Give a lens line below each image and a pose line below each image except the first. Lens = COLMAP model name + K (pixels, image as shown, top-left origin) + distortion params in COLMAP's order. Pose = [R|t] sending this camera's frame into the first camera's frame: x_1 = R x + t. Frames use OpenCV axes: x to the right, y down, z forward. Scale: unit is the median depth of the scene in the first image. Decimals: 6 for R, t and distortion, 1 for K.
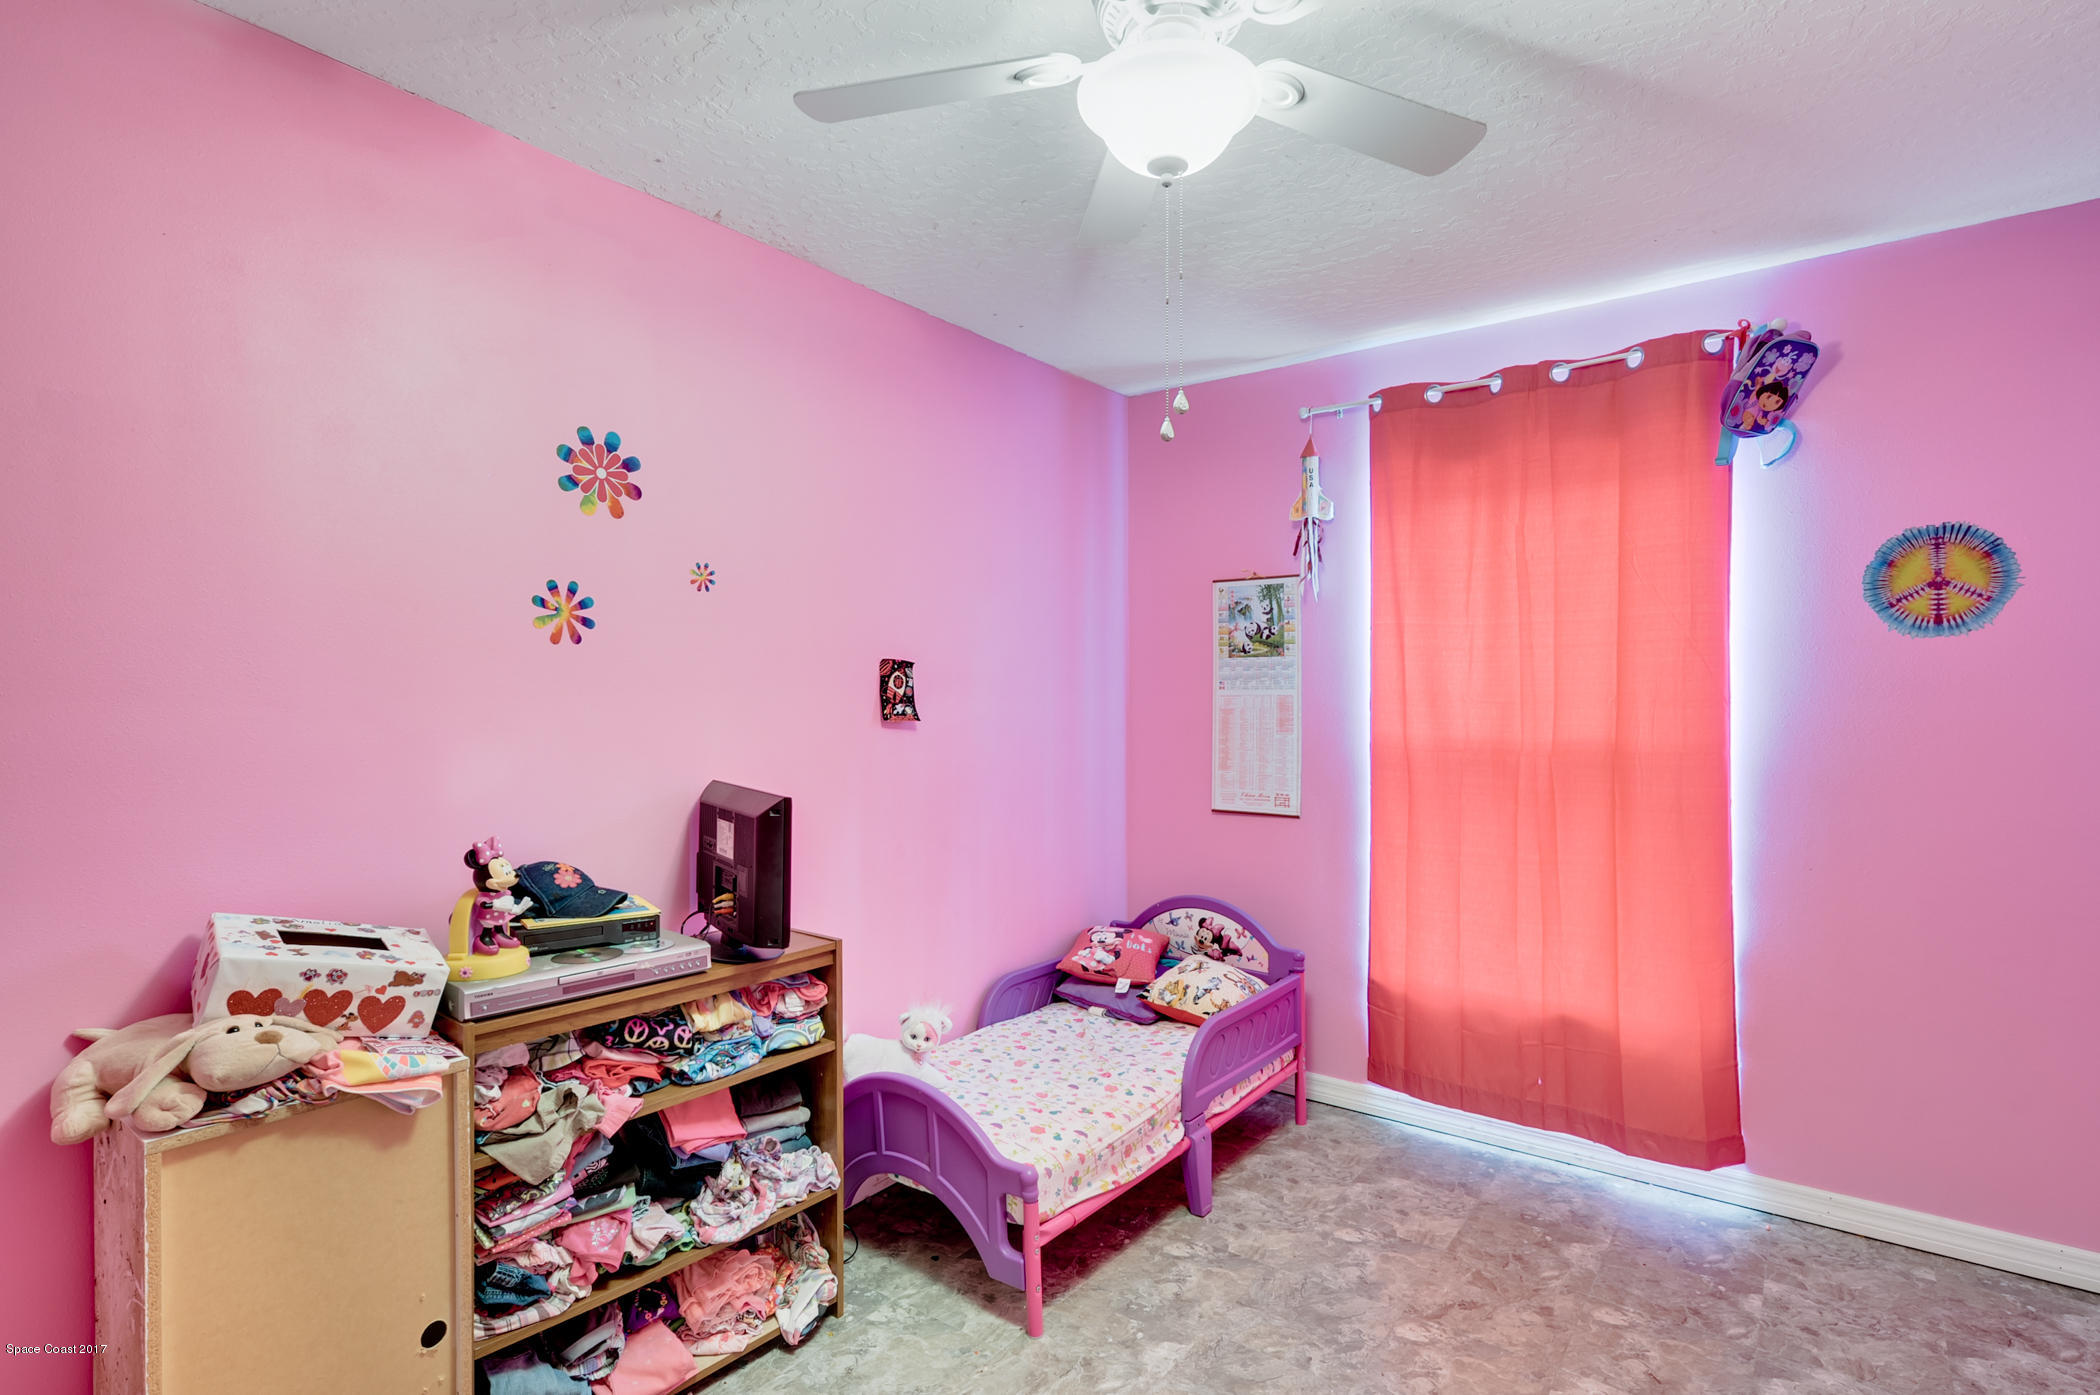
lens RADIAL K [[1058.2, 0, 1047.6], [0, 1058.2, 701.9], [0, 0, 1]] dist [0.026612, -0.011249]
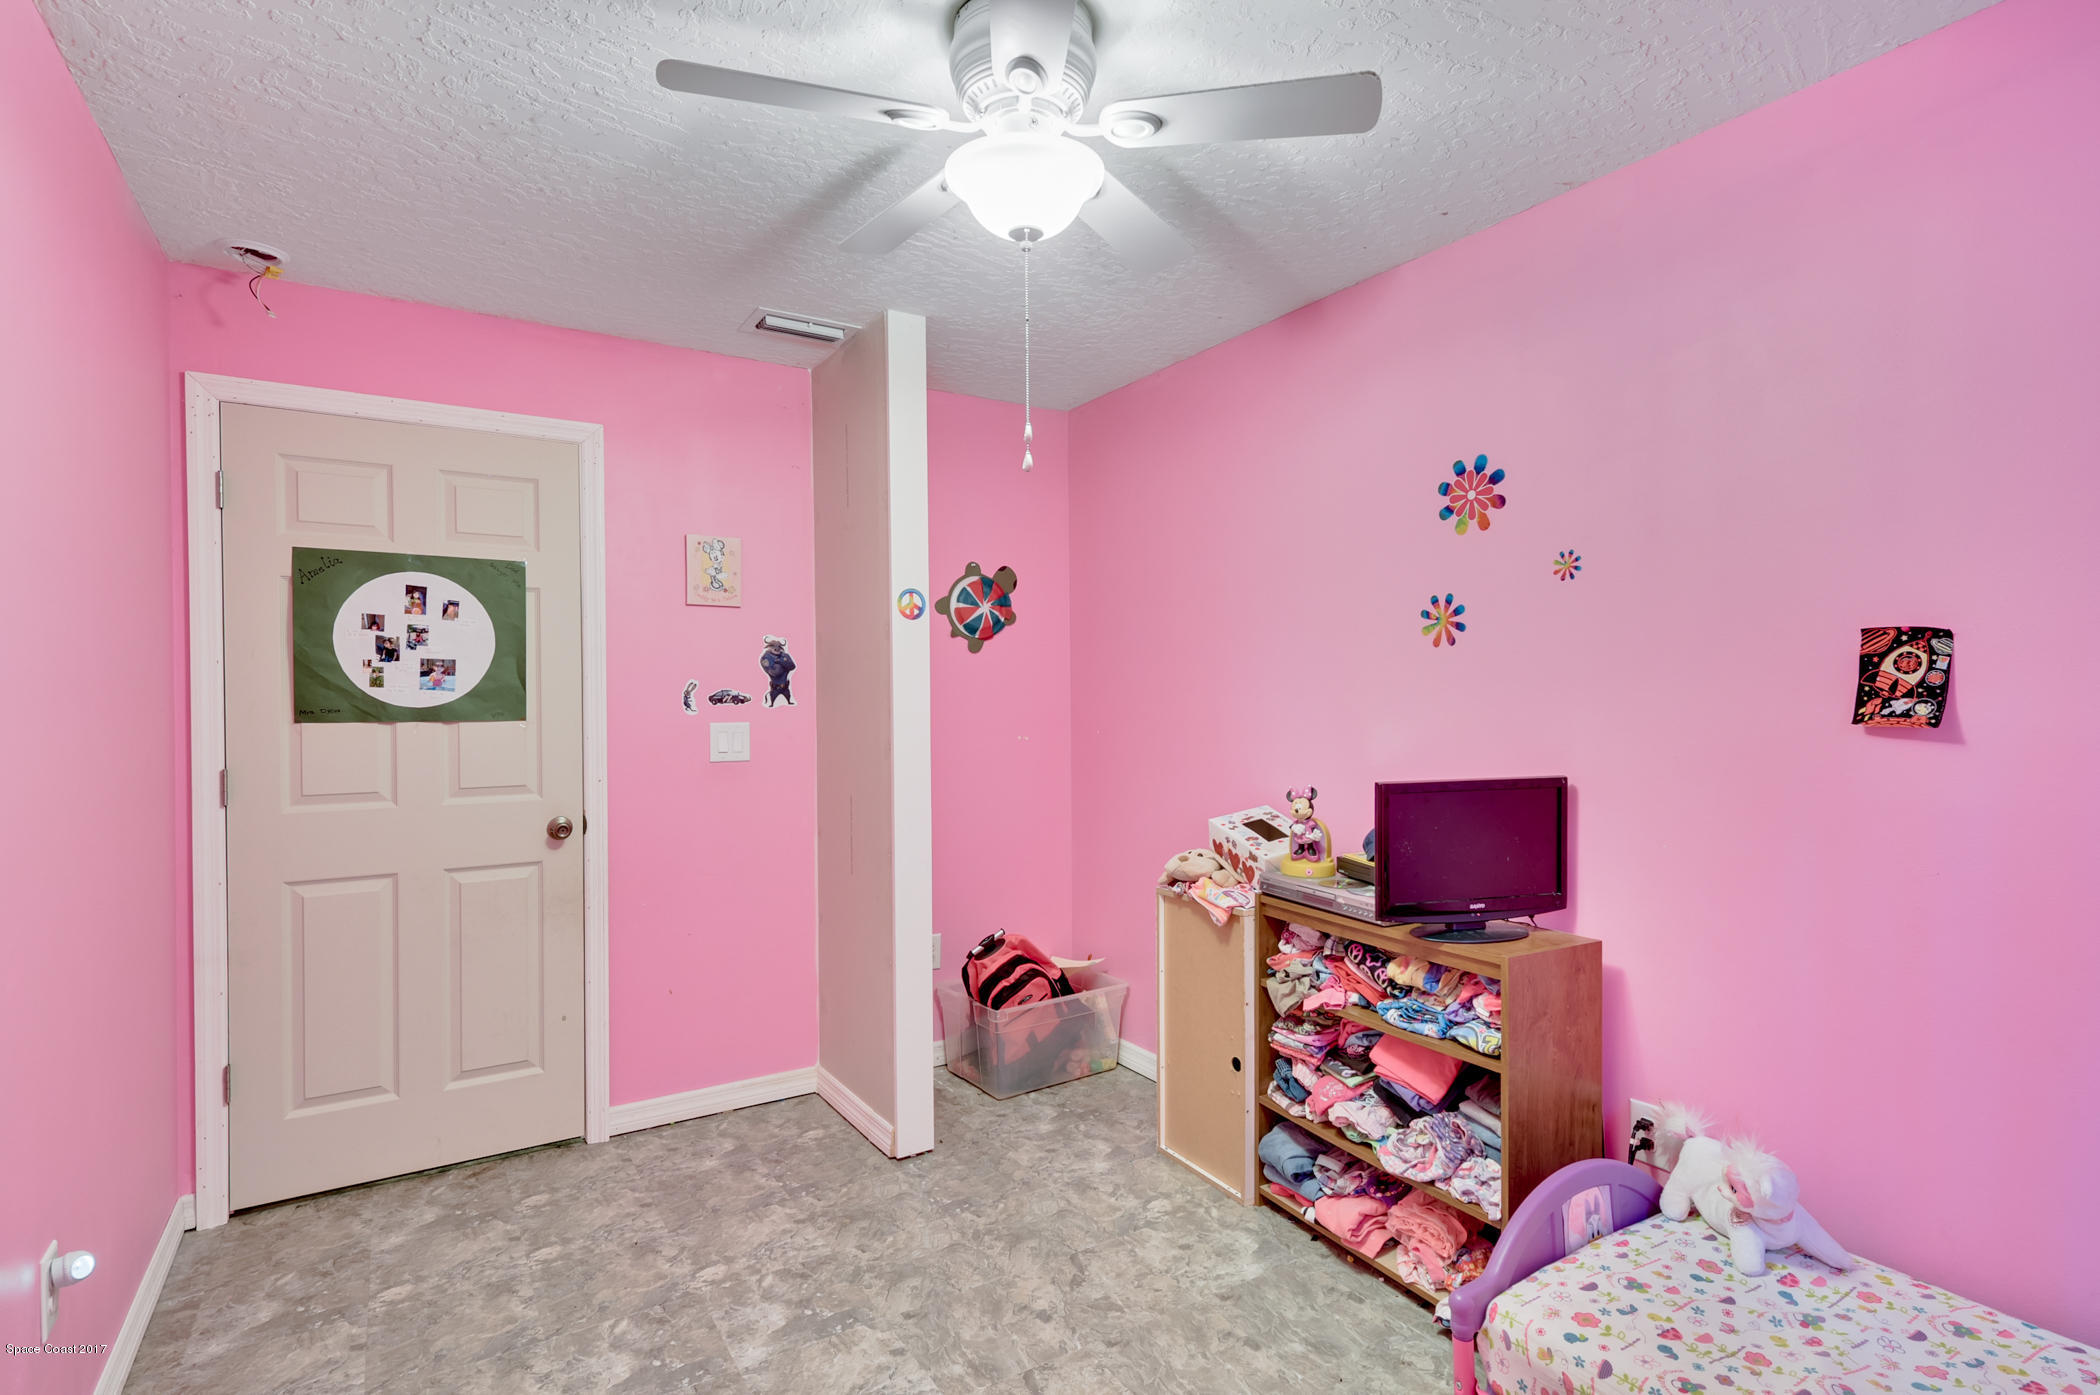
lens RADIAL K [[965.0, 0, 1001.9], [0, 965.0, 700.5], [0, 0, 1]] dist [0.021357, -0.000015]
pose [[-0.369753, 0.010204, -0.929074, 0.689195], [0.001492, 0.999945, 0.010389, -0.004238], [0.929129, 0.002455, -0.369747, 0.848897]]
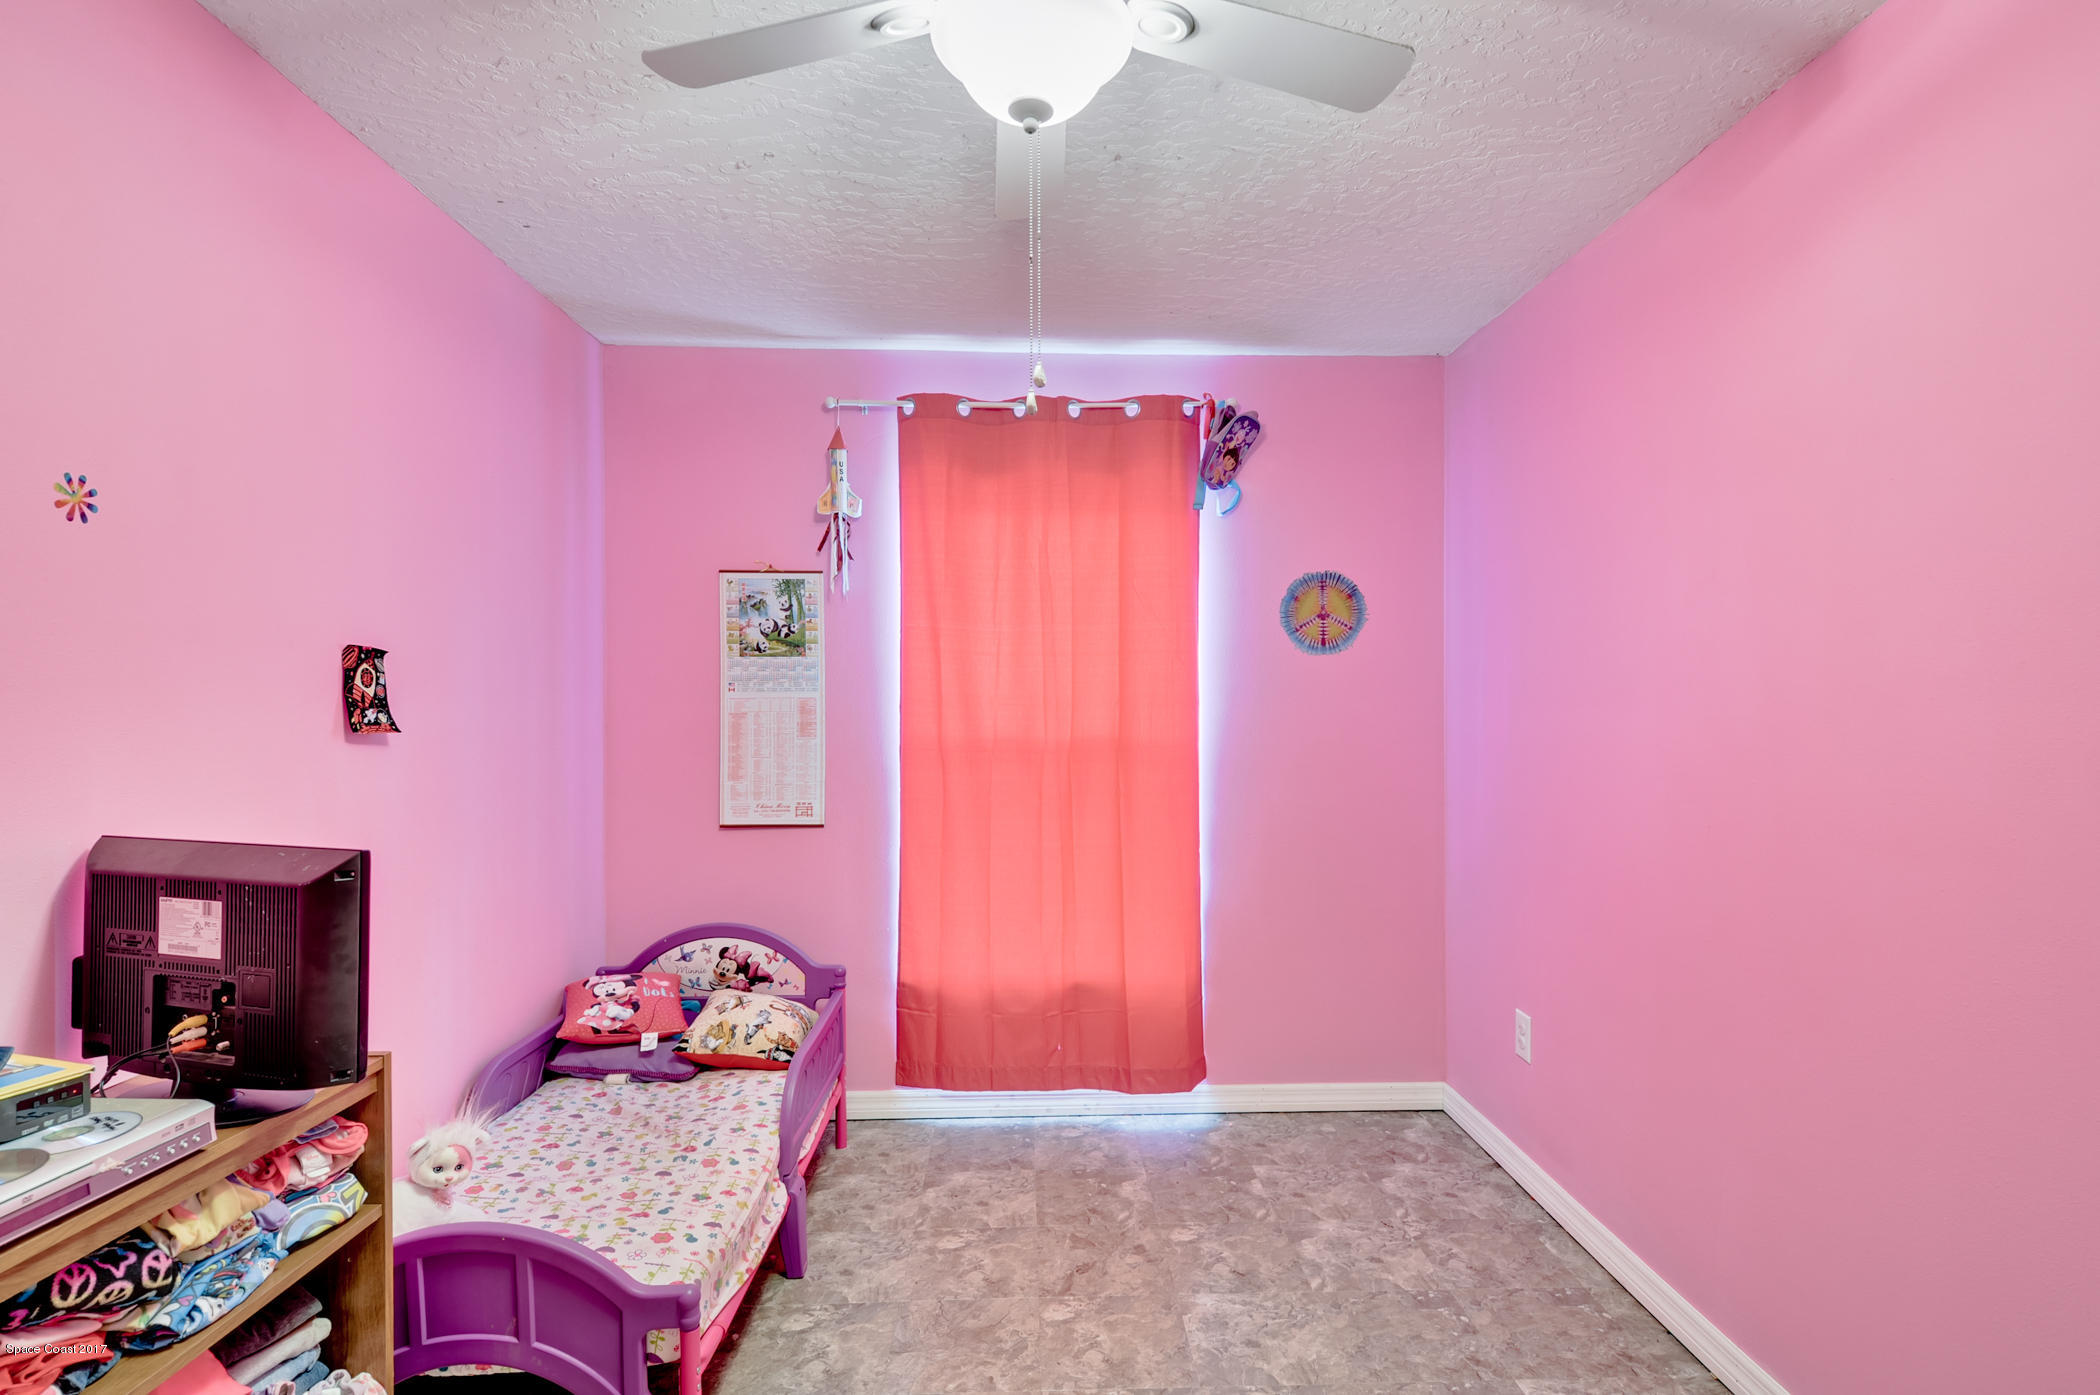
lens RADIAL K [[1058.2, 0, 1047.6], [0, 1058.2, 701.9], [0, 0, 1]] dist [0.026612, -0.011249]
pose [[0.771510, -0.001340, 0.636216, -0.287371], [0.004342, 0.999986, -0.003160, 0.001770], [-0.636203, 0.005200, 0.771504, 0.184673]]
